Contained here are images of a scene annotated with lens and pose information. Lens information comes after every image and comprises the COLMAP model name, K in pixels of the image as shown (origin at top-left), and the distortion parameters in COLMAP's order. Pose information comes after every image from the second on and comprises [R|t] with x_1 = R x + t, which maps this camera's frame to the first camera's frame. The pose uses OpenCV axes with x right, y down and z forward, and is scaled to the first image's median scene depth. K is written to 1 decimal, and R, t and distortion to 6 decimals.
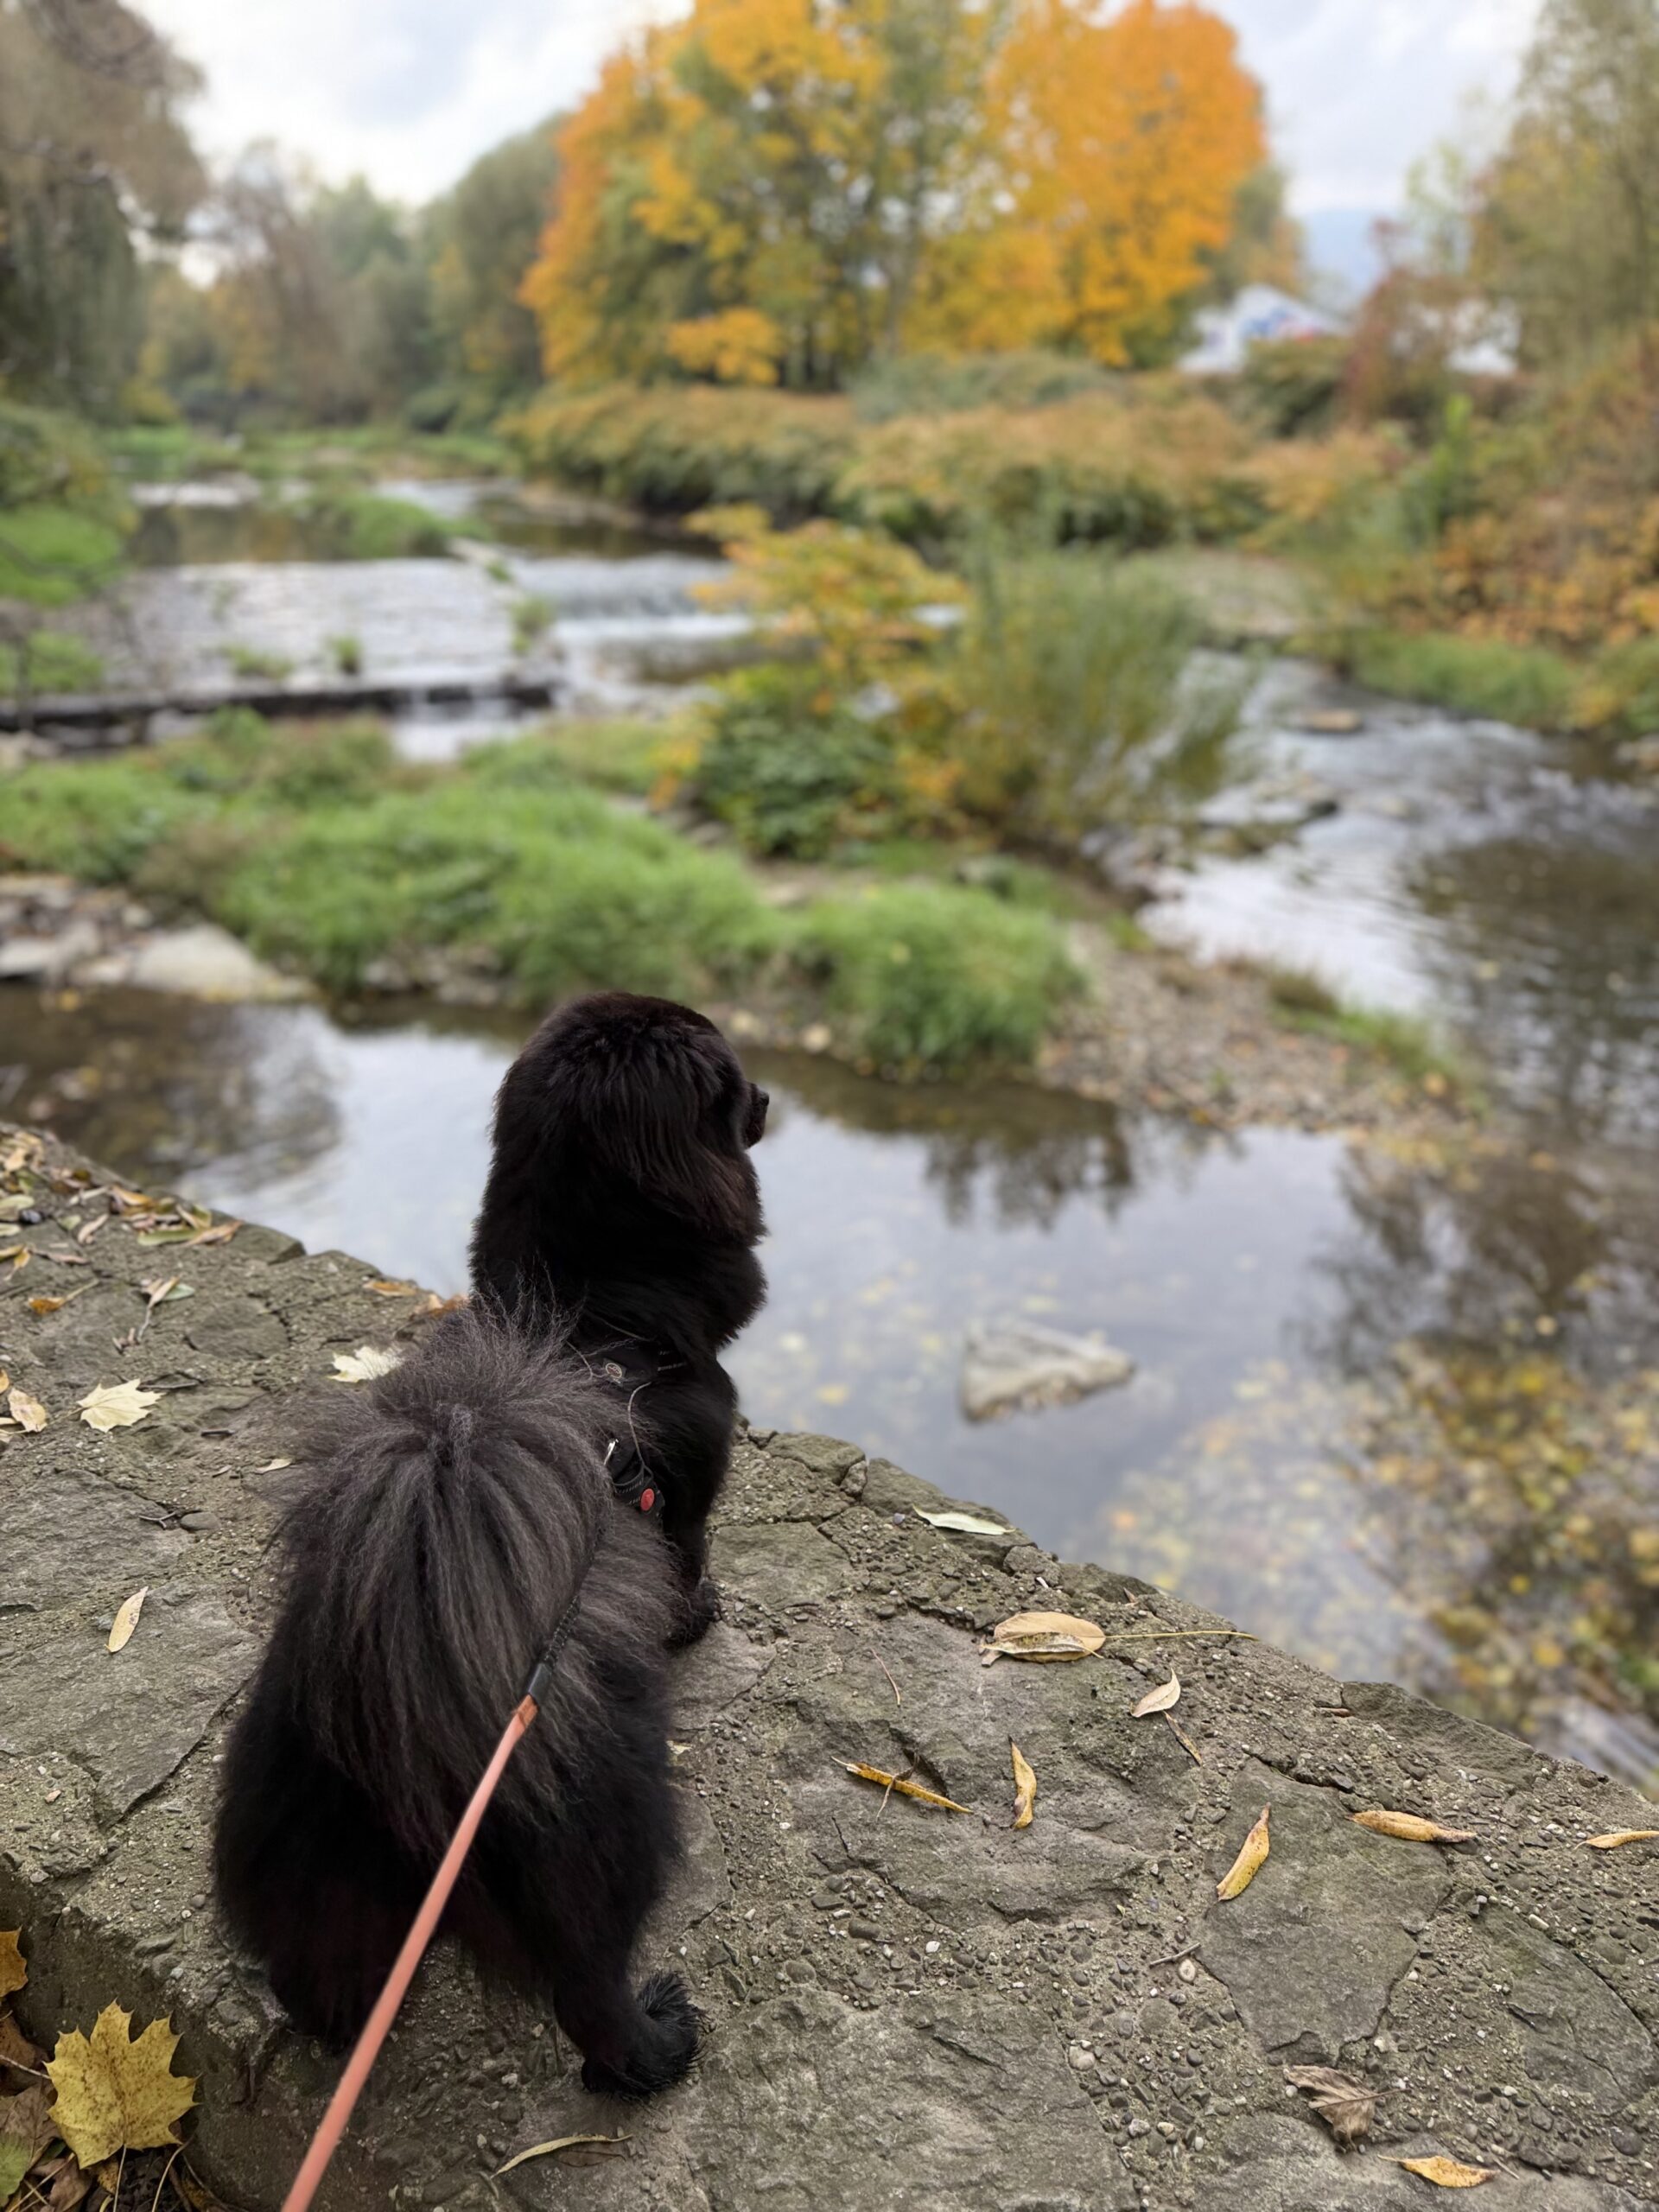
lens RADIAL K [[1578.2, 0, 837.1], [0, 1578.2, 1107.5], [0, 0, 1]] dist [0.034822, -0.044254]
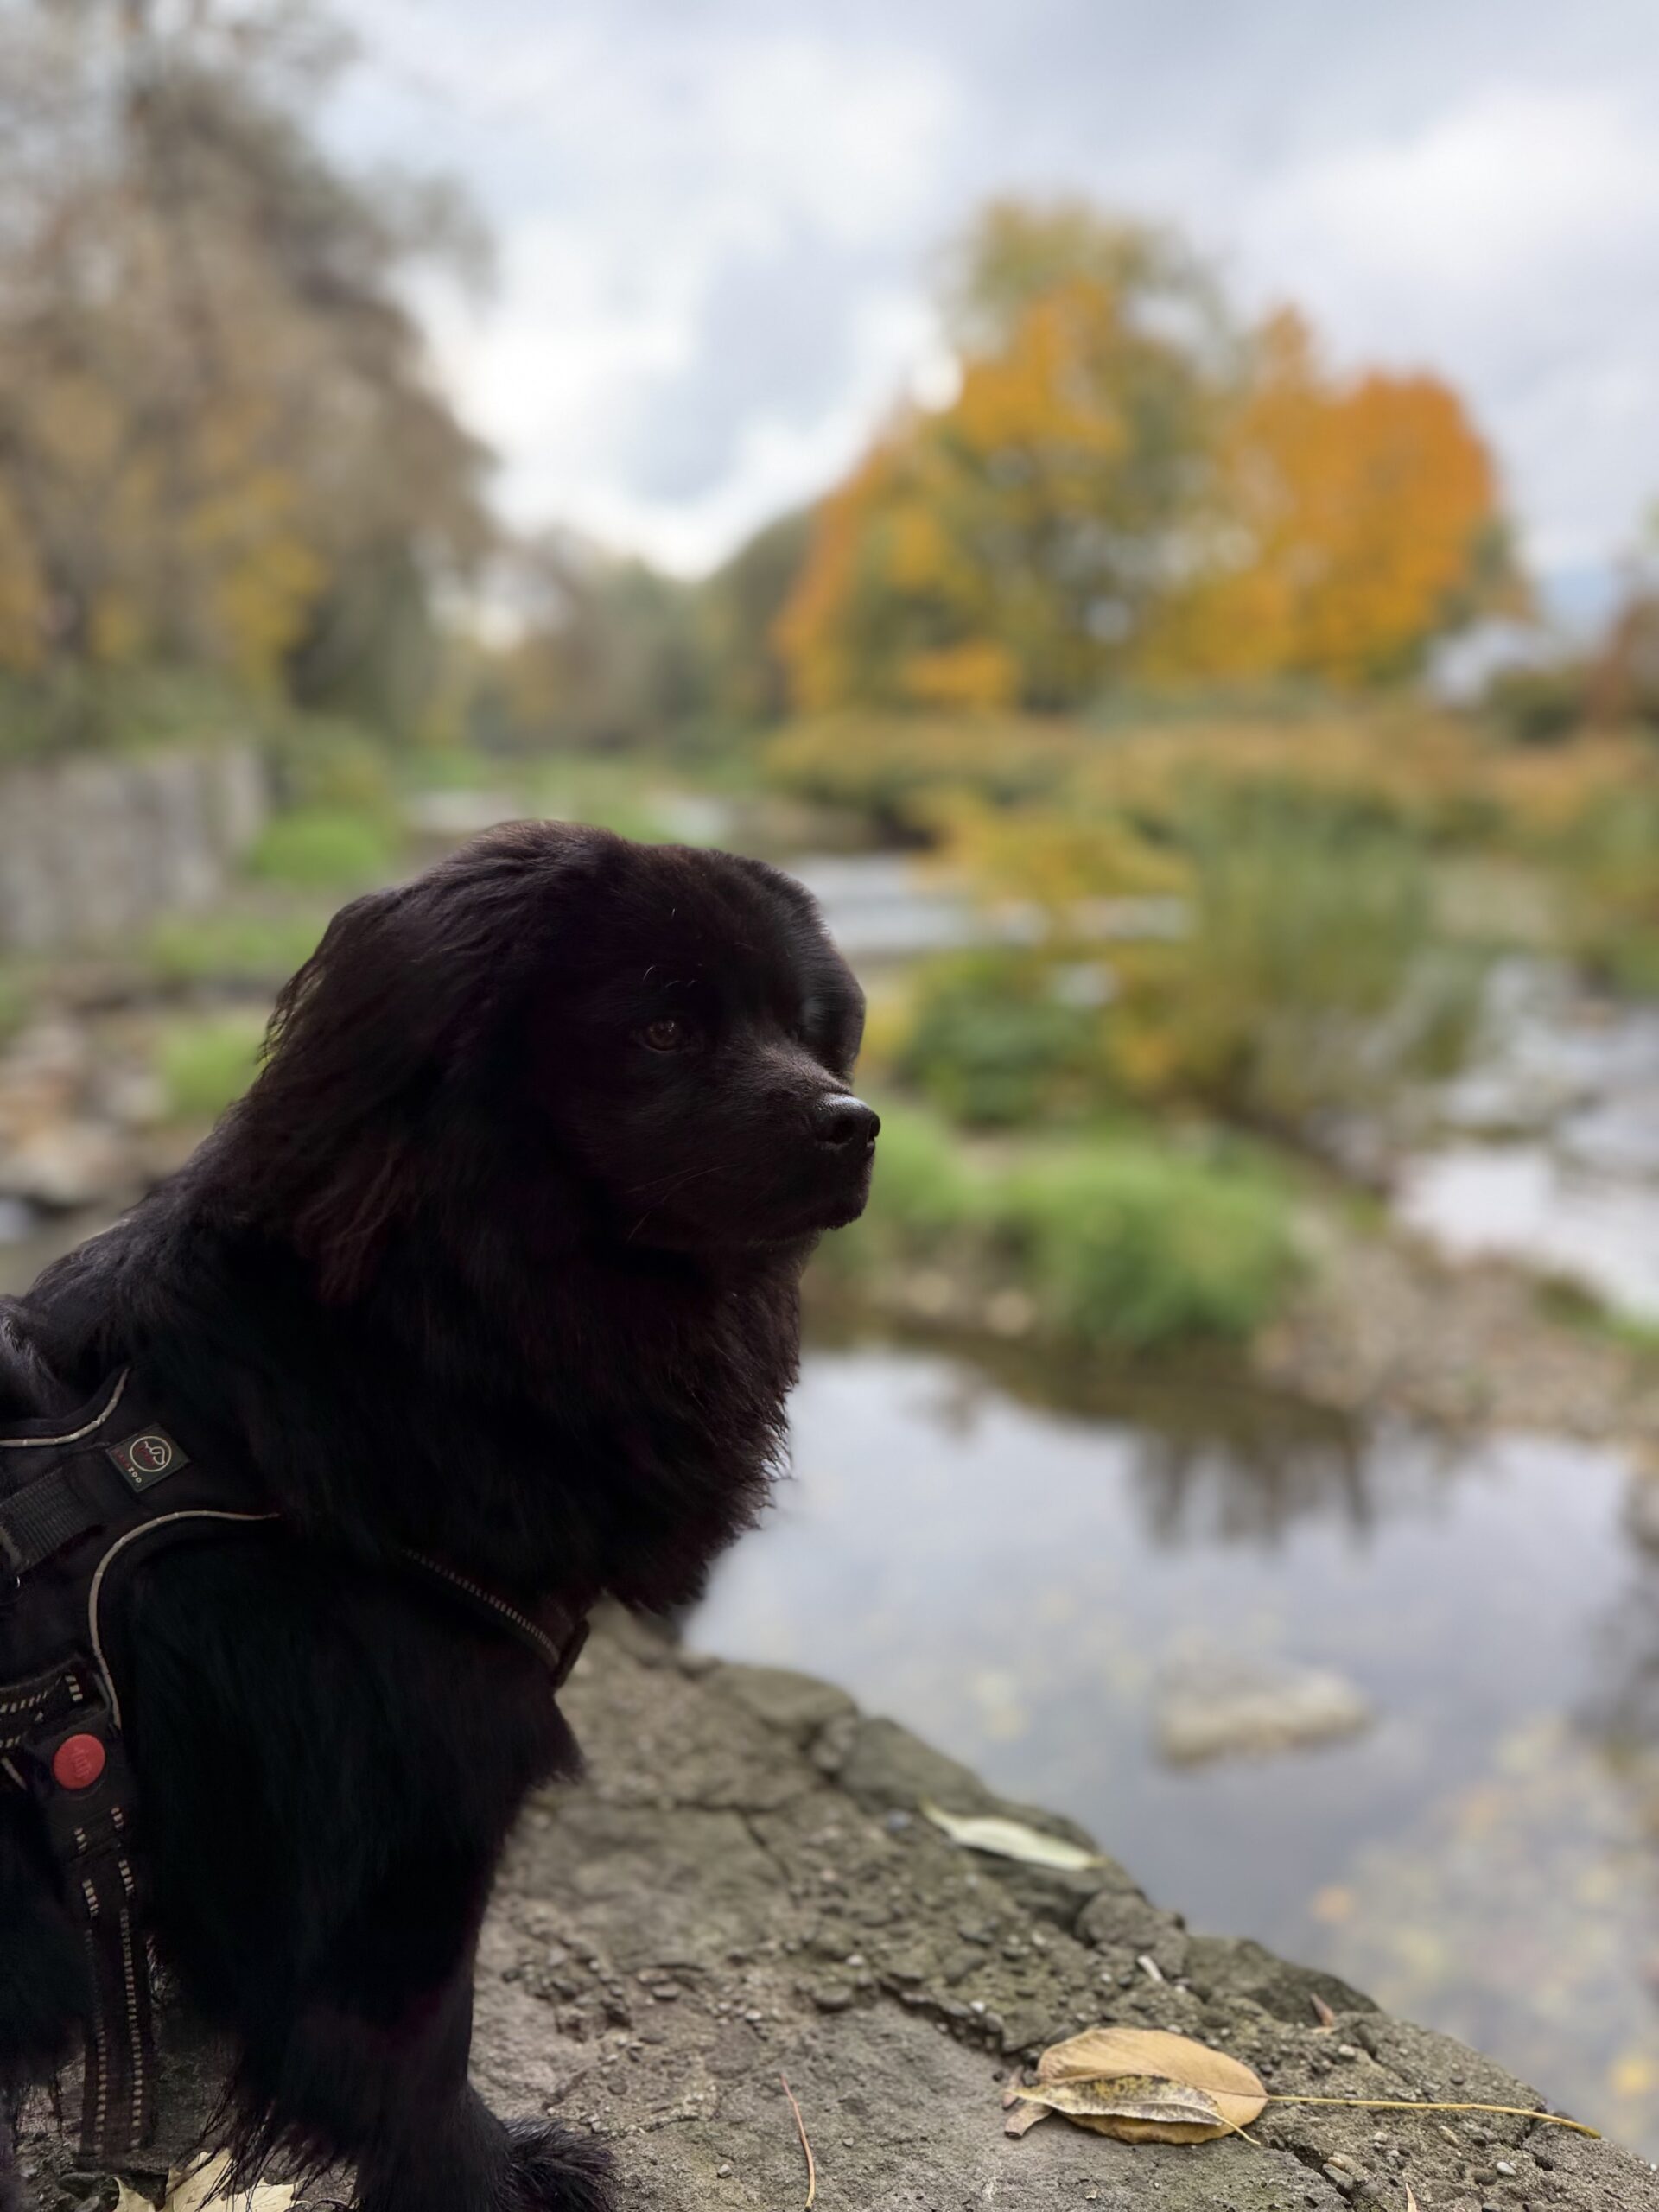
lens RADIAL K [[1578.2, 0, 831.4], [0, 1578.2, 1126.9], [0, 0, 1]] dist [0.034822, -0.044254]
pose [[0.988737, 0.026646, -0.147275, 0.090562], [-0.053416, 0.982045, -0.180927, 0.117338], [0.139810, 0.186756, 0.972407, 0.390622]]
